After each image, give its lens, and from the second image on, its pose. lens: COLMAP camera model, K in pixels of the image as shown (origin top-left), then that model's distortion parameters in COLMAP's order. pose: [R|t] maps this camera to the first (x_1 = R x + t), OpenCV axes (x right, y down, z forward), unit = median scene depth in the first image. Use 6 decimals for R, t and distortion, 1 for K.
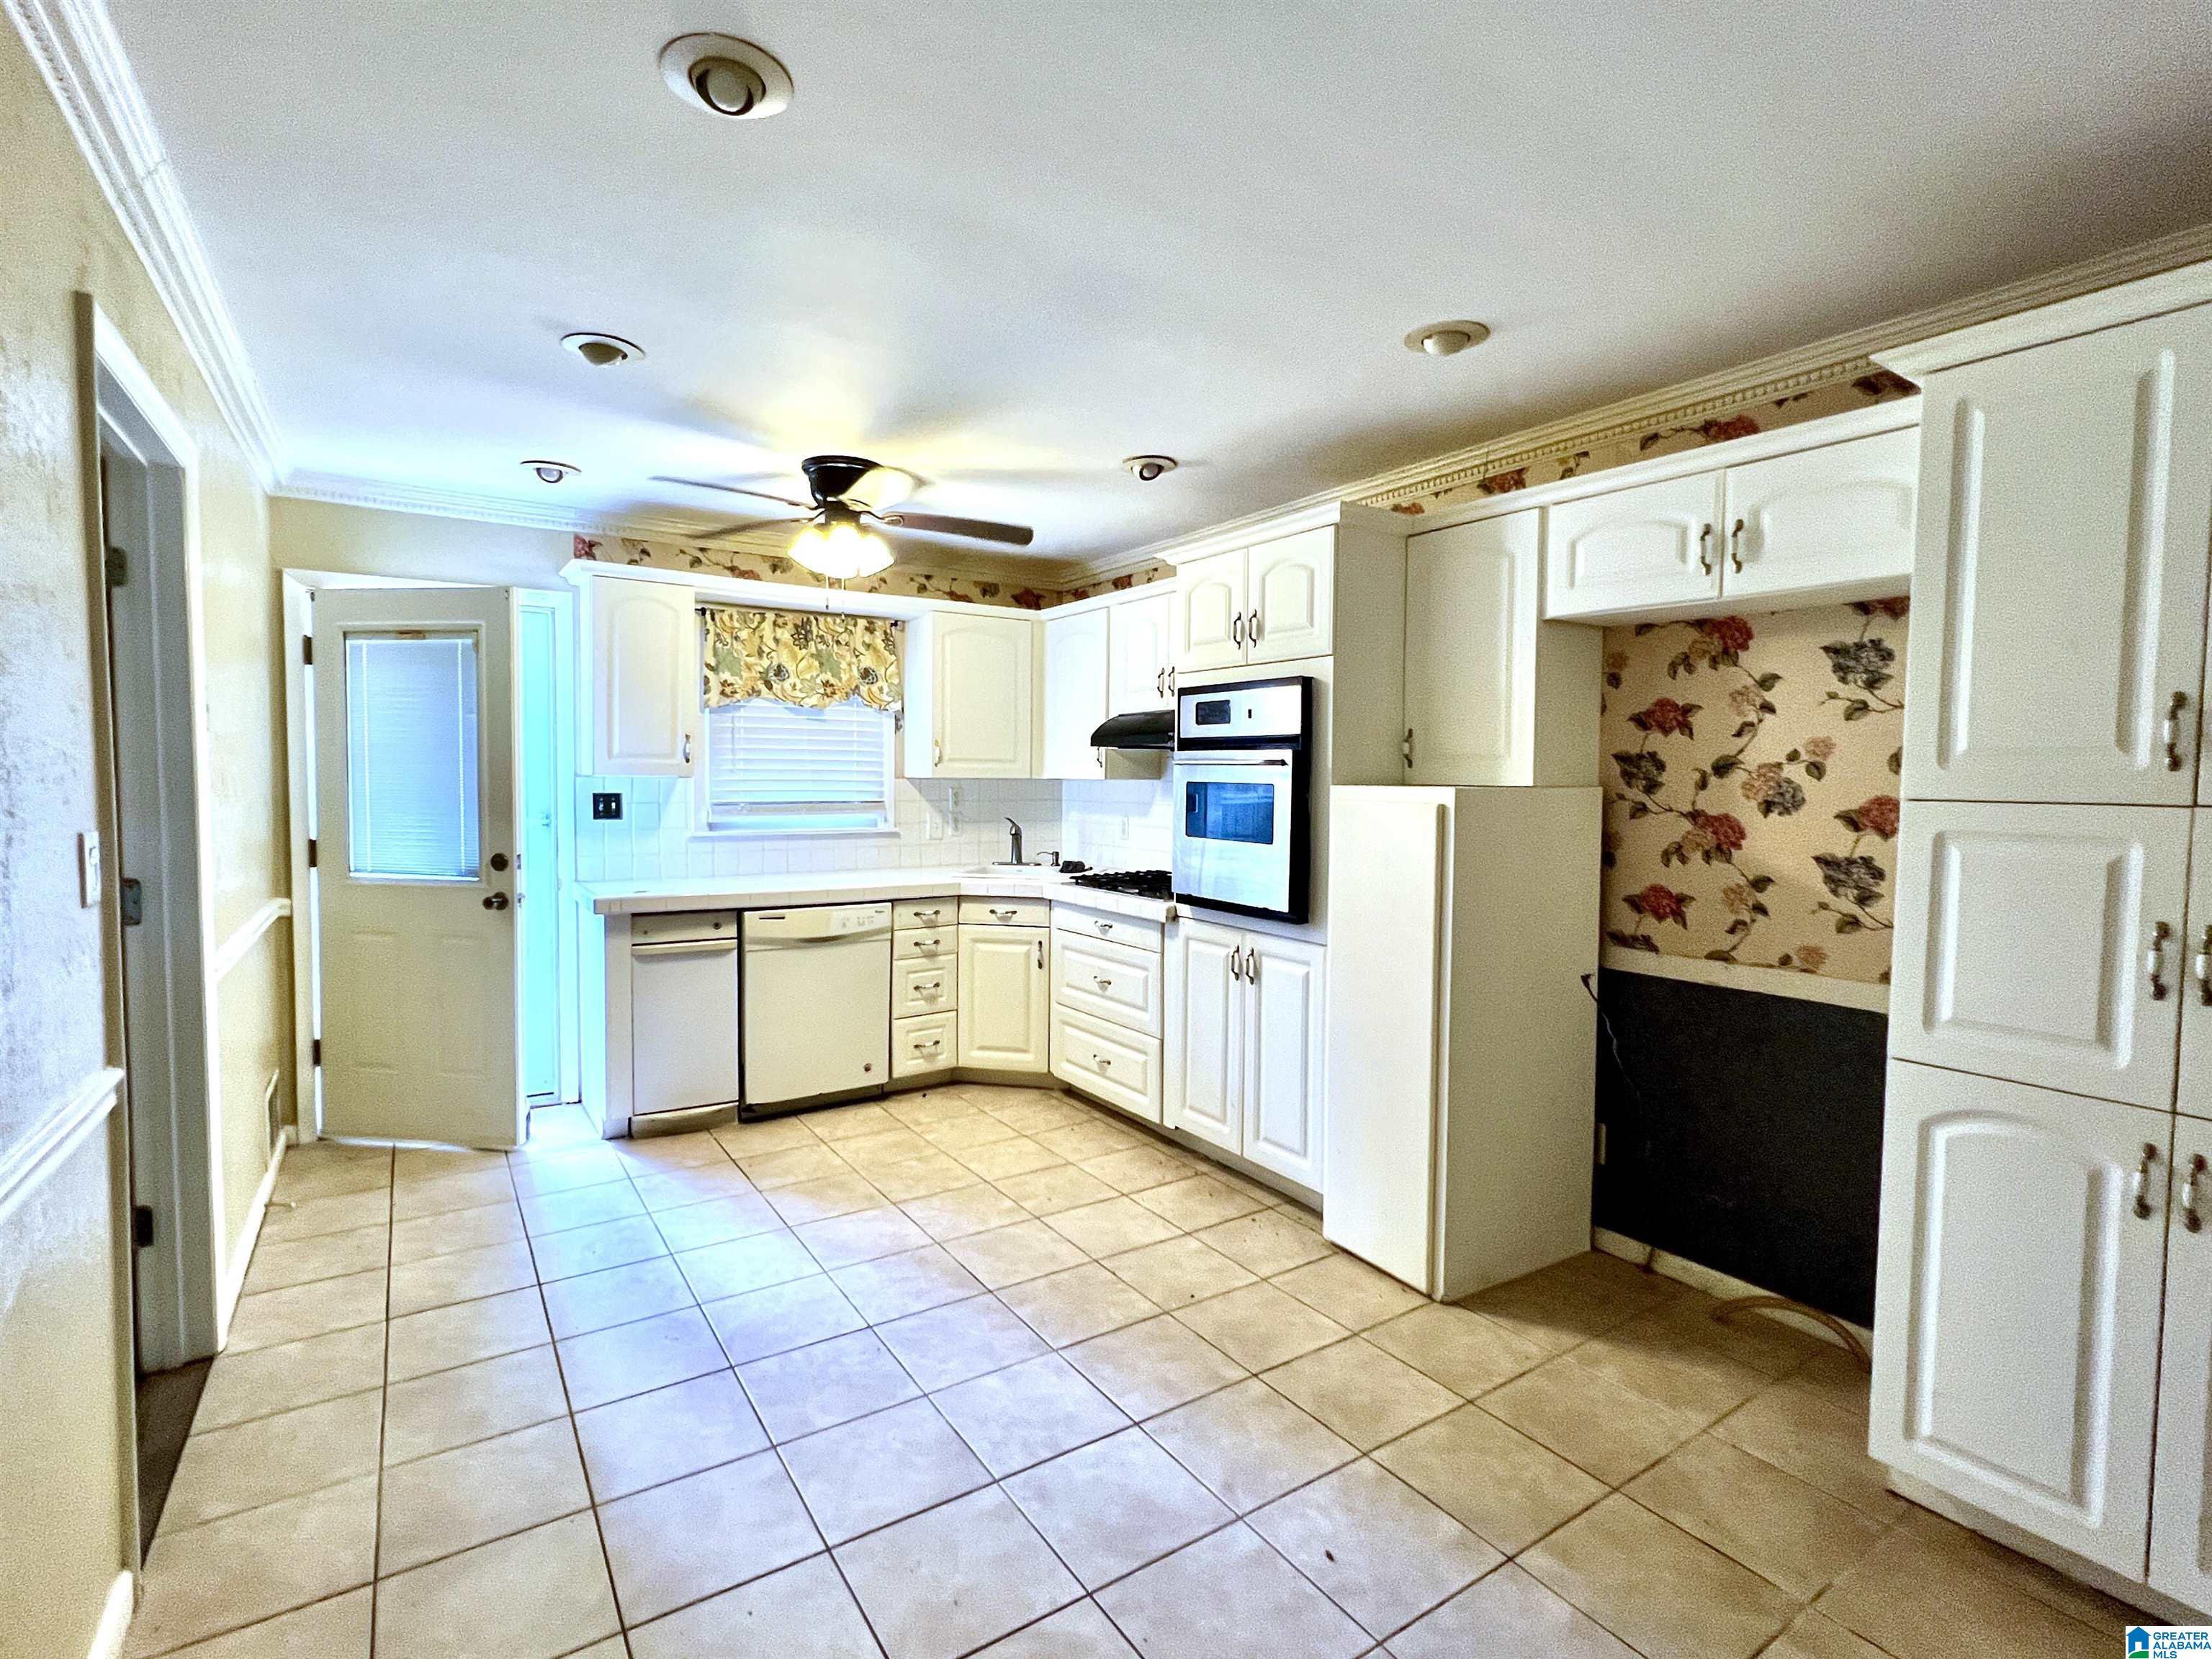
lens RADIAL K [[1046.5, 0, 1106.0], [0, 1046.5, 829.5], [0, 0, 1]] dist [-0.018521, 0.000108]
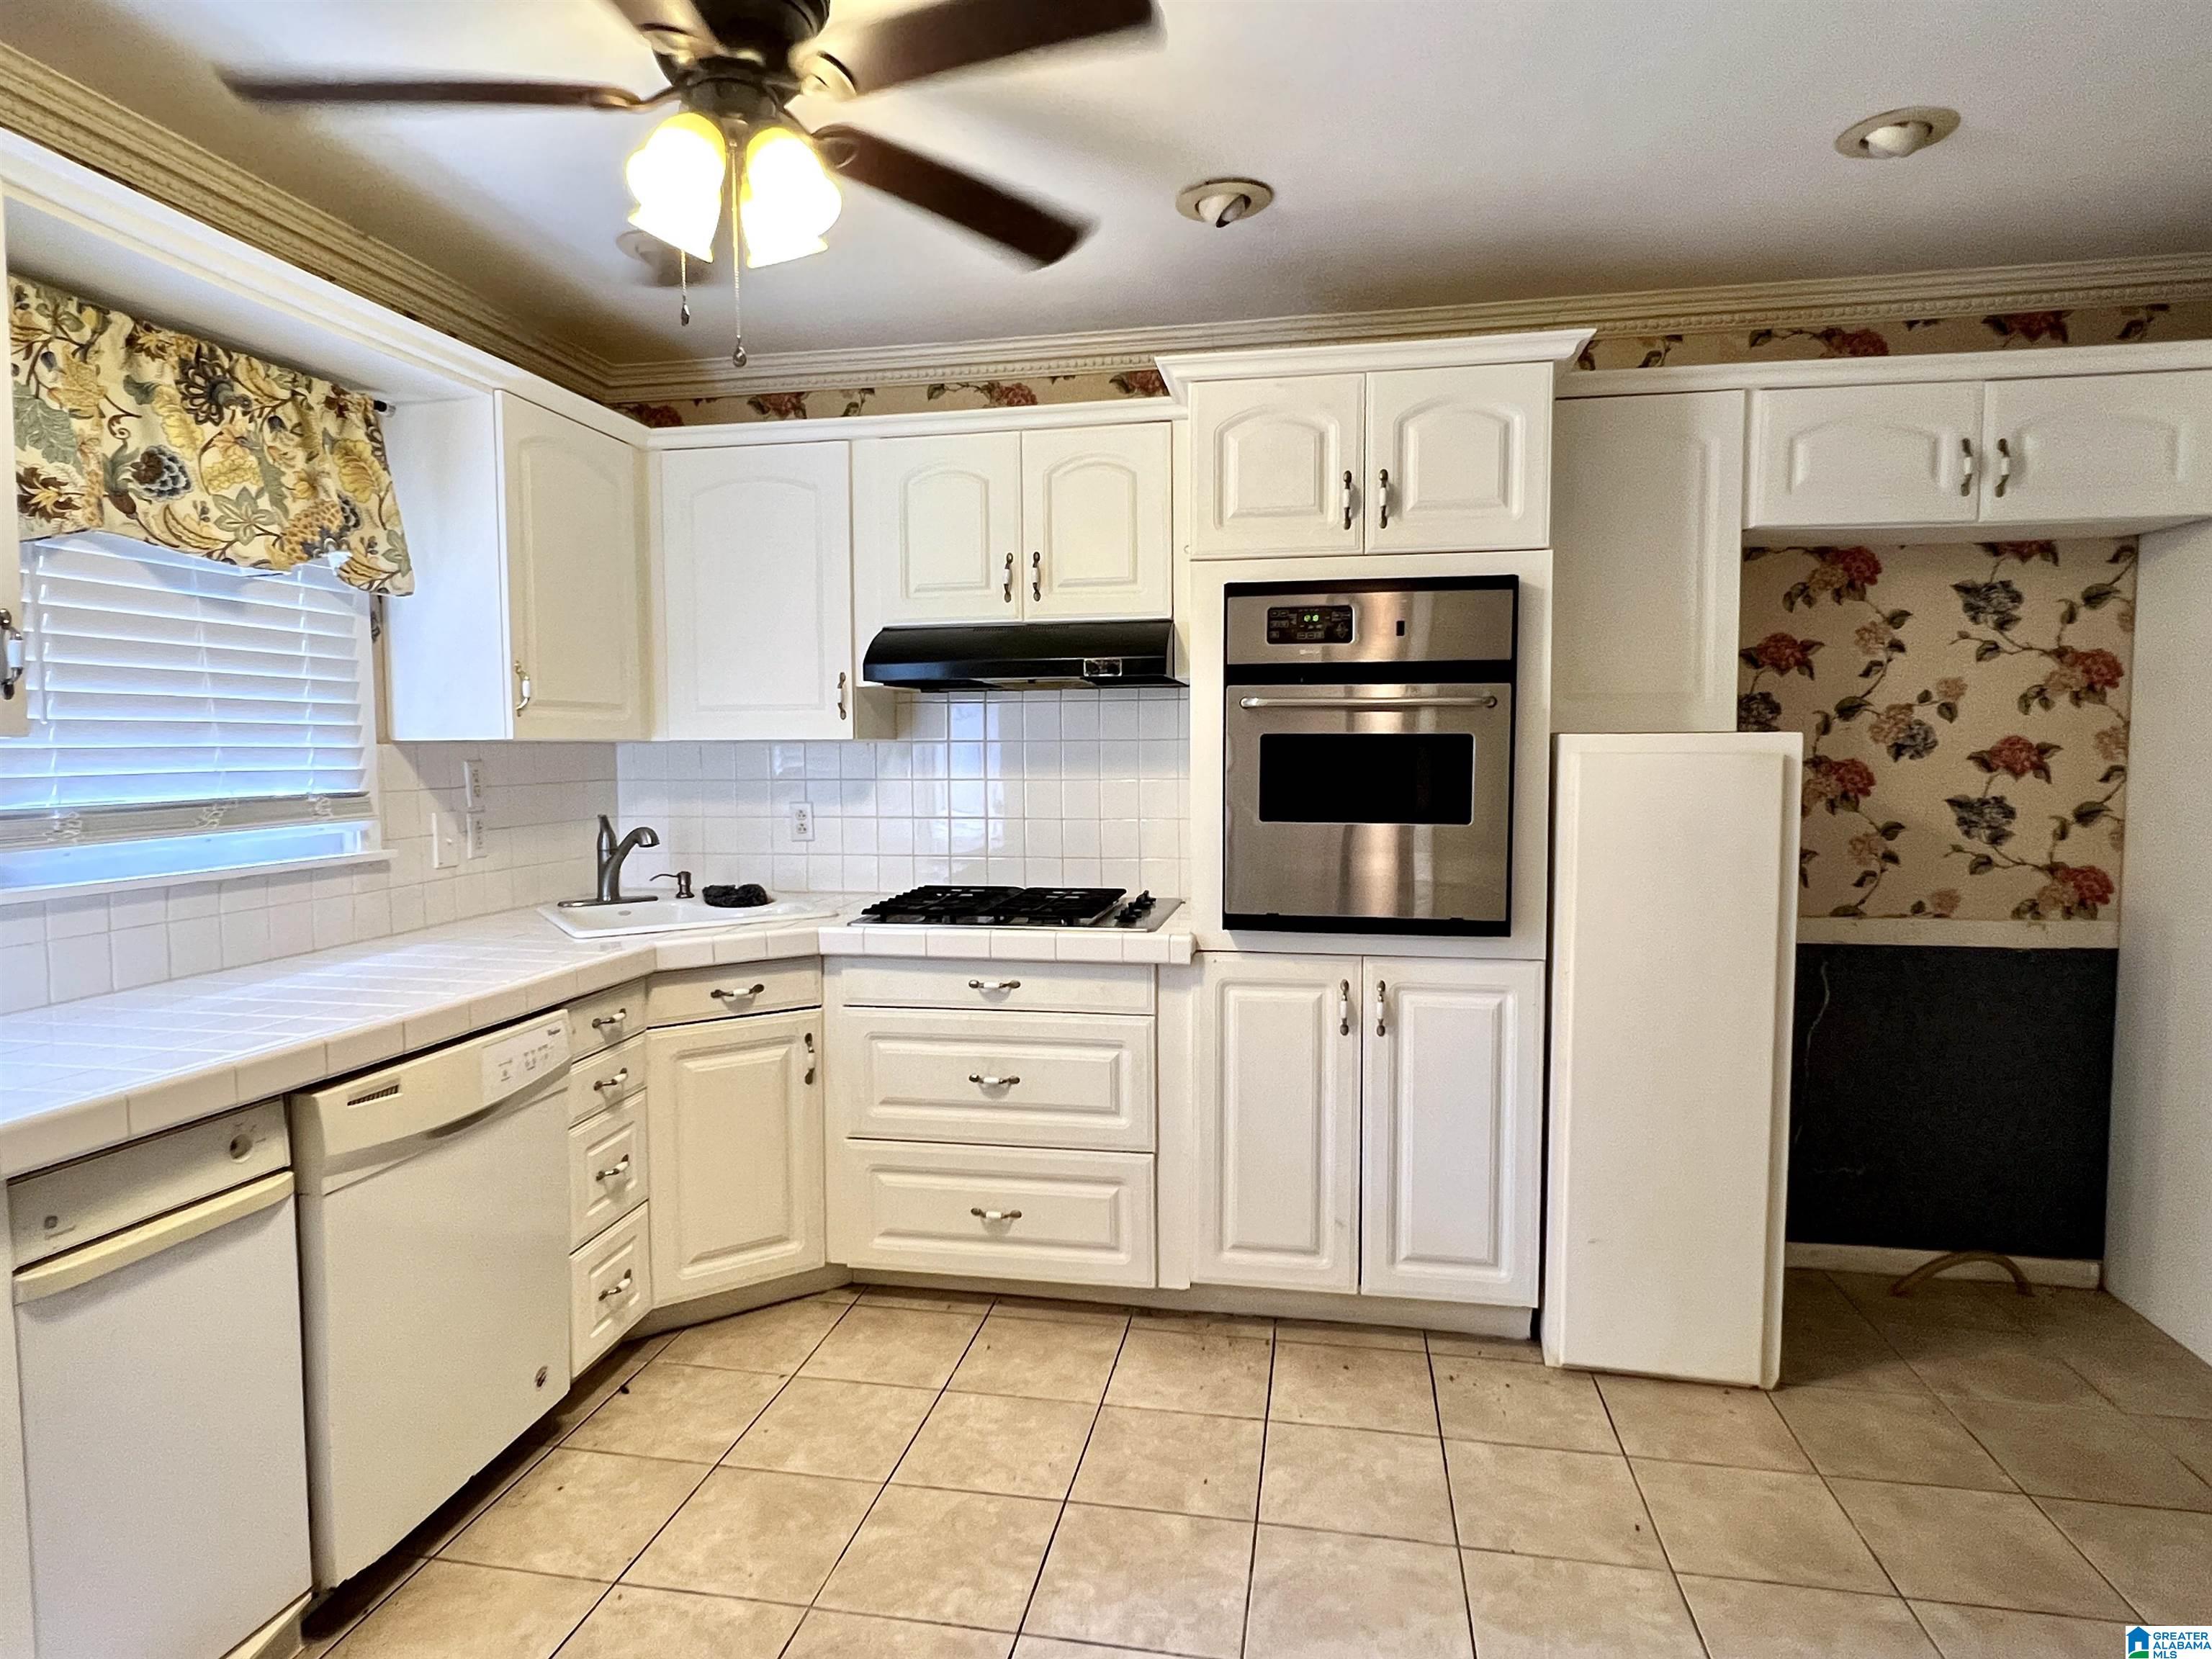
lens RADIAL K [[1240.9, 0, 1106.0], [0, 1240.9, 829.5], [0, 0, 1]] dist [-0.003298, -0.001102]
pose [[0.698618, -0.061364, 0.712859, -0.598060], [0.050206, 0.998064, 0.036711, -0.023836], [-0.713731, 0.010143, 0.700346, 0.626117]]
